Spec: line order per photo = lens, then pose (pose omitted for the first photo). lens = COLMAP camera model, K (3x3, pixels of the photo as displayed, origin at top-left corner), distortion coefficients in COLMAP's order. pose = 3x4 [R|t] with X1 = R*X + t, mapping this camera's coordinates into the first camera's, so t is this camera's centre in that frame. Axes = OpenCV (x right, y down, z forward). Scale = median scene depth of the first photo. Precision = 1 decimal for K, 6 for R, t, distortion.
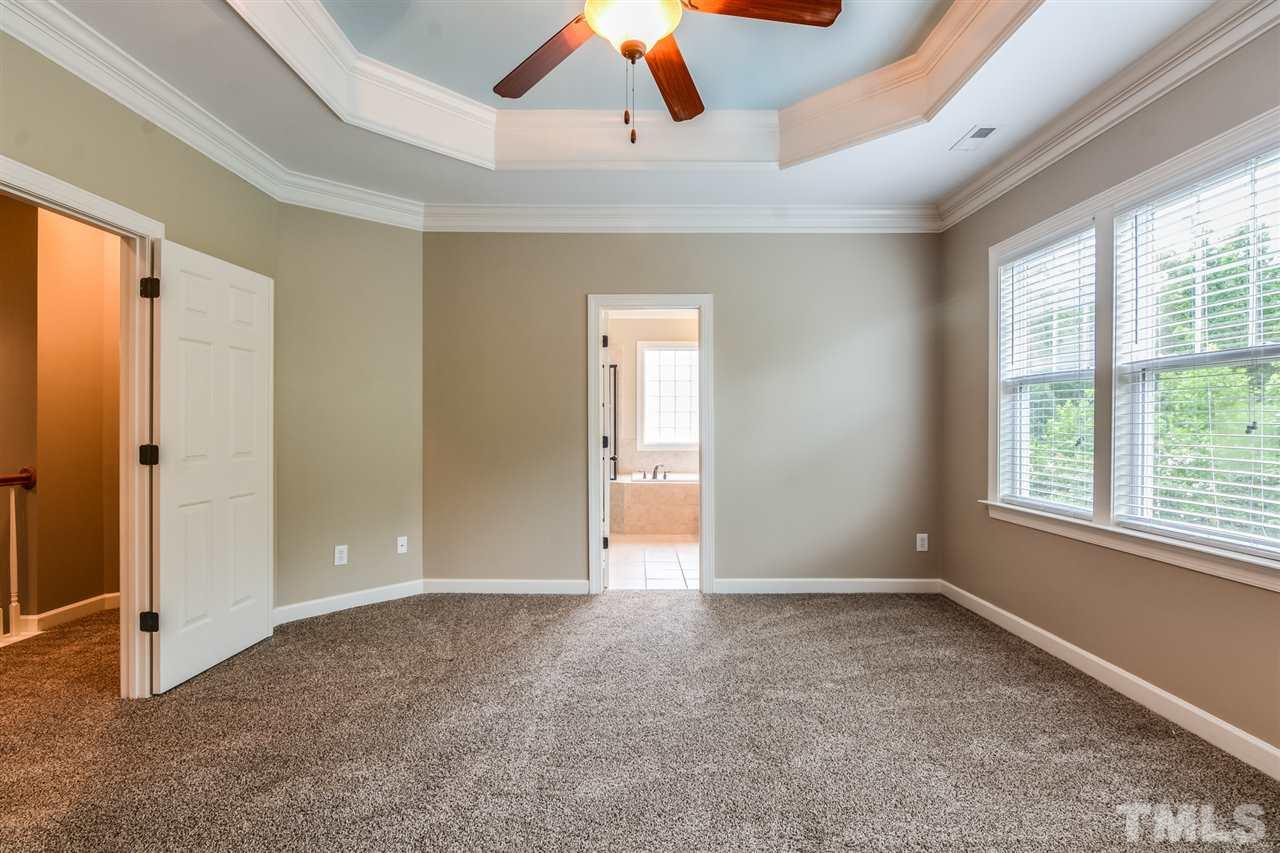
lens RADIAL K [[618.4, 0, 634.3], [0, 618.4, 427.1], [0, 0, 1]] dist [-0.004608, -0.001144]
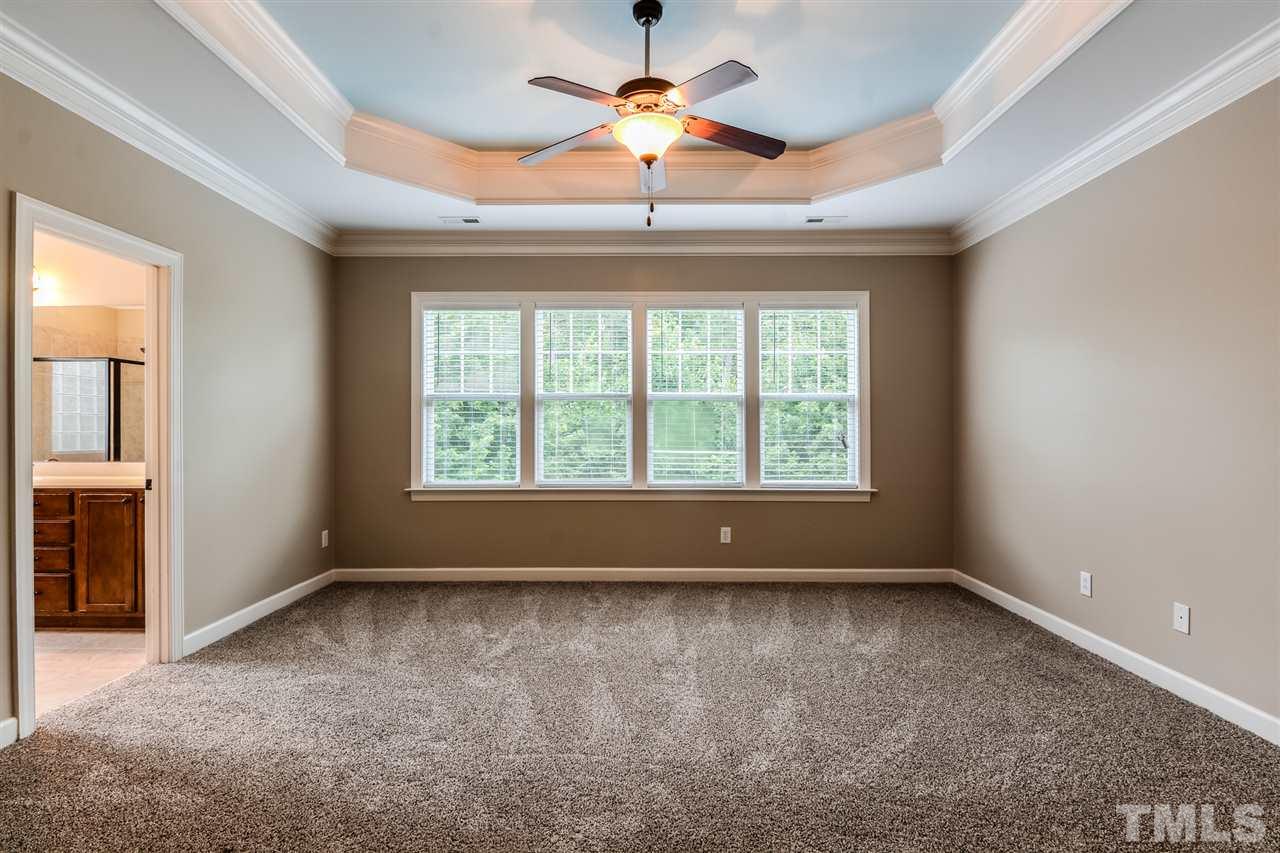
lens RADIAL K [[618.4, 0, 637.7], [0, 618.4, 428.4], [0, 0, 1]] dist [-0.004608, -0.001144]
pose [[0.003182, 0.000238, 0.999995, -0.697251], [0.007399, 0.999973, -0.000261, -0.001330], [-0.999968, 0.007399, 0.003180, 0.513784]]
